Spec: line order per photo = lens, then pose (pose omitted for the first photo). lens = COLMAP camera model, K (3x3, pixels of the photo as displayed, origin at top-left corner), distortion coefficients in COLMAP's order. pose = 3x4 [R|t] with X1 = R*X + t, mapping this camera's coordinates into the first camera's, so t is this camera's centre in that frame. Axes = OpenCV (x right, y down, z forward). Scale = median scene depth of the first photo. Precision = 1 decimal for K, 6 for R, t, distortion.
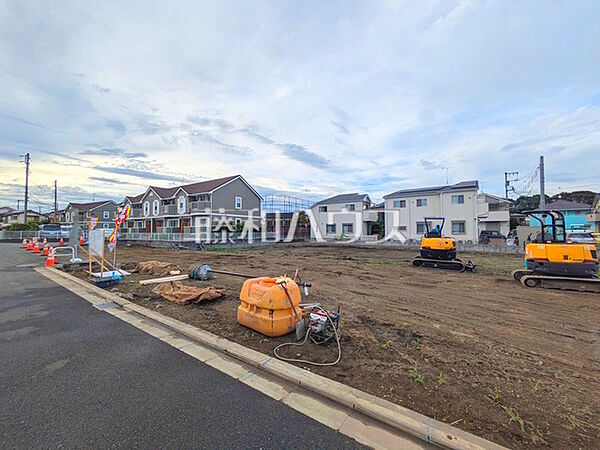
lens RADIAL K [[241.2, 0, 313.0], [0, 241.2, 228.7], [0, 0, 1]] dist [-0.001095, 0.002296]
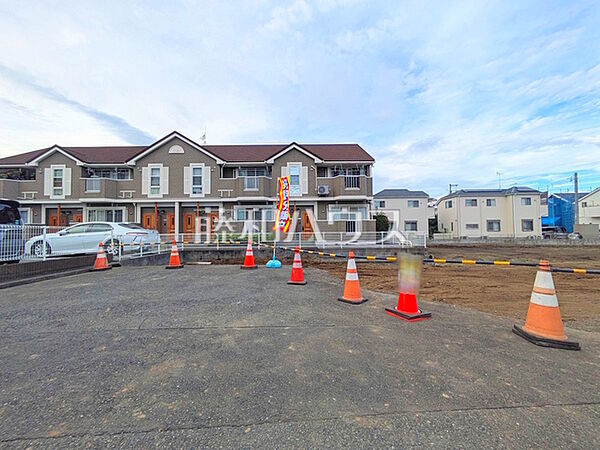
lens RADIAL K [[241.2, 0, 295.8], [0, 241.2, 222.8], [0, 0, 1]] dist [-0.001095, 0.002296]
pose [[0.825209, 0.011265, 0.564715, -0.858042], [0.001687, 0.999748, -0.022407, 0.005757], [-0.564825, 0.019443, 0.824982, 0.589530]]
